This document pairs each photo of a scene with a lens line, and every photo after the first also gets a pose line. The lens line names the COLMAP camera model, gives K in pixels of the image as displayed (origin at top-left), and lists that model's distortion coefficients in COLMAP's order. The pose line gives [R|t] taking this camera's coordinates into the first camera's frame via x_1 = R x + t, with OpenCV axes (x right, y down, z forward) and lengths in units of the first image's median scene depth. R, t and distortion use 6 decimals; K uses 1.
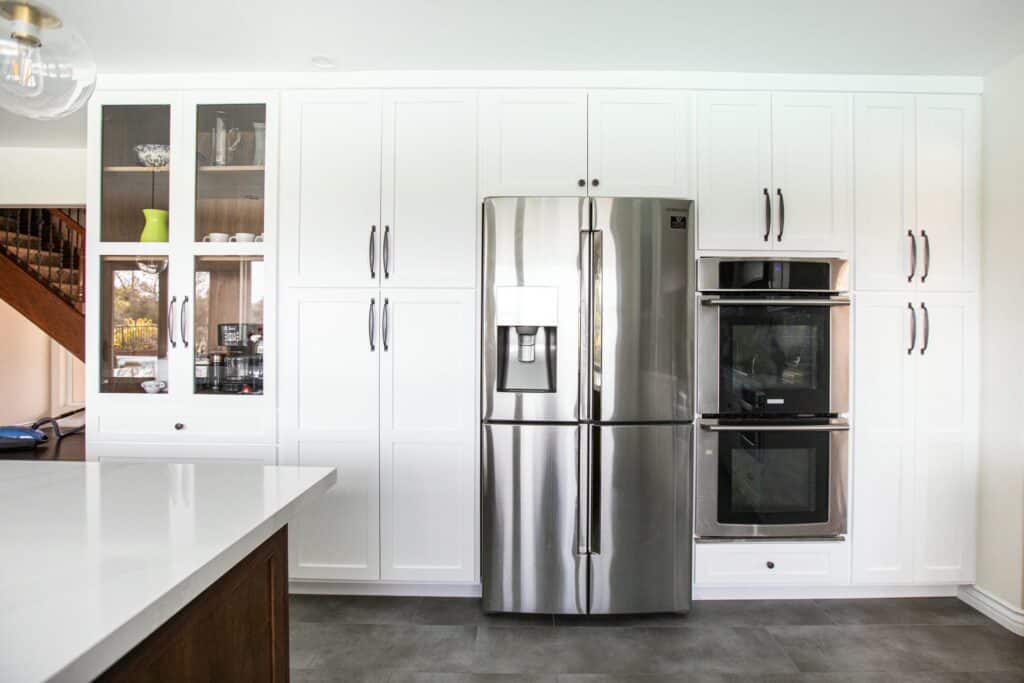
lens RADIAL K [[508.4, 0, 514.8], [0, 508.4, 326.4], [0, 0, 1]] dist [-0.034956, 0.007950]
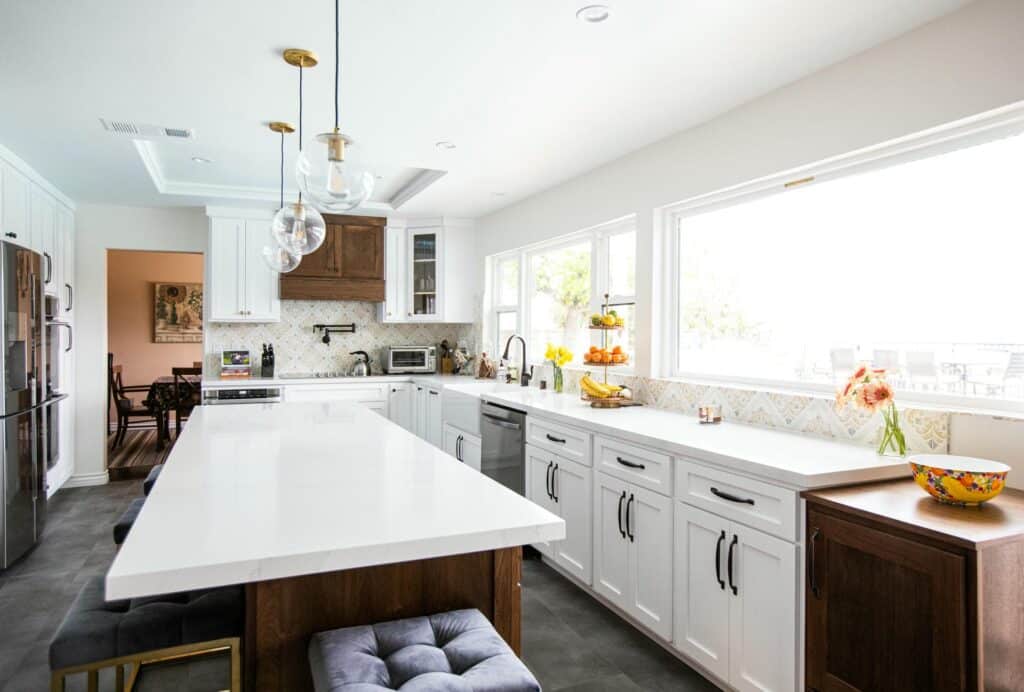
lens RADIAL K [[616.1, 0, 507.4], [0, 616.1, 330.9], [0, 0, 1]] dist [-0.062718, 0.066738]
pose [[-0.410511, -0.006545, 0.911832, -1.792813], [-0.003224, 0.999978, 0.005726, -0.038001], [-0.911850, -0.000590, -0.410524, 0.443748]]
